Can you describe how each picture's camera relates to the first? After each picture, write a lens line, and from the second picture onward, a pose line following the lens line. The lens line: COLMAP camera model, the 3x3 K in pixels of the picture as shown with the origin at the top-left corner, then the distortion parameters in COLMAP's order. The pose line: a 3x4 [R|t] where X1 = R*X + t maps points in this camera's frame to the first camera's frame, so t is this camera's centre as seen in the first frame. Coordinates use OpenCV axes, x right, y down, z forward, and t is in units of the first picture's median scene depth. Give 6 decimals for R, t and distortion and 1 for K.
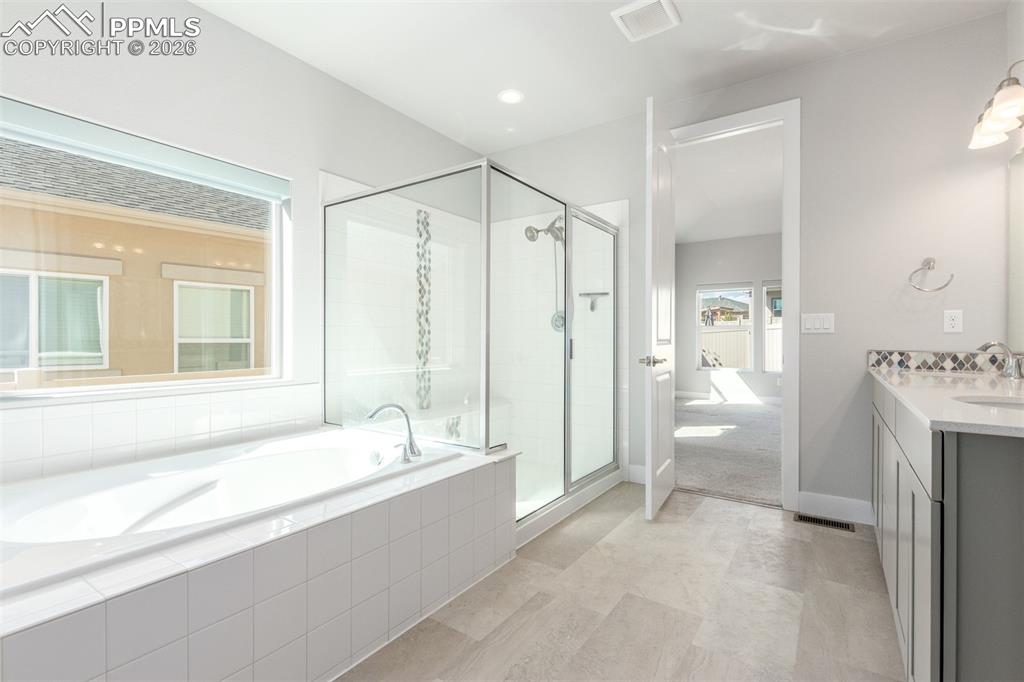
lens RADIAL K [[469.2, 0, 506.6], [0, 469.2, 341.0], [0, 0, 1]] dist [0.008250, -0.002920]
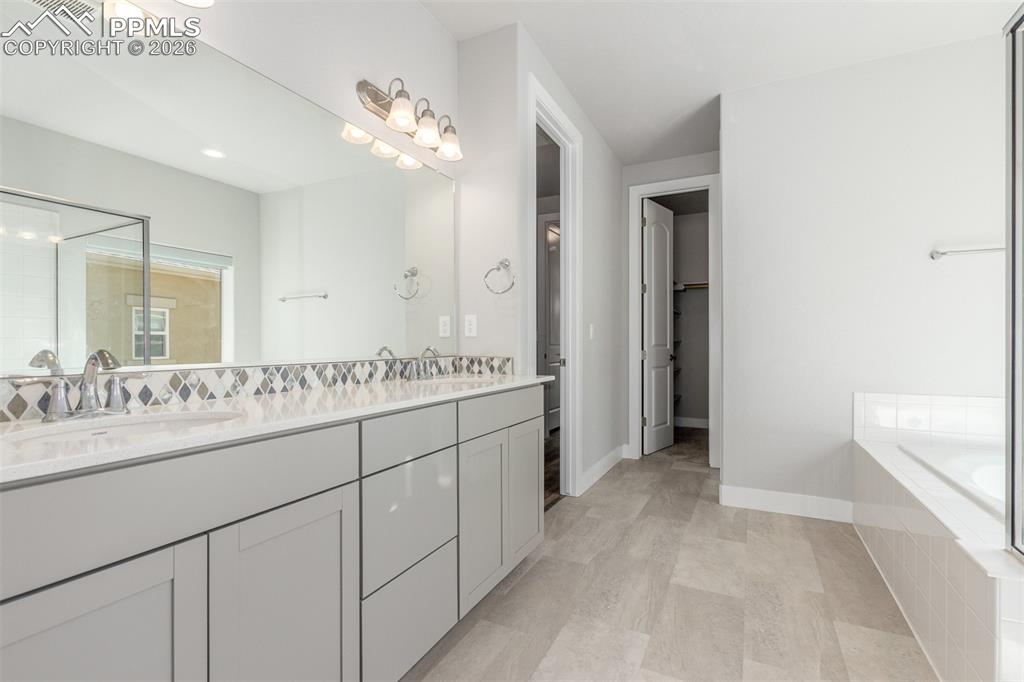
lens RADIAL K [[469.2, 0, 515.0], [0, 469.2, 343.4], [0, 0, 1]] dist [0.008250, -0.002920]
pose [[-0.988695, -0.003848, -0.149889, 0.806757], [-0.003818, 0.999993, -0.000489, -0.005041], [0.149890, 0.000088, -0.988703, 1.889351]]
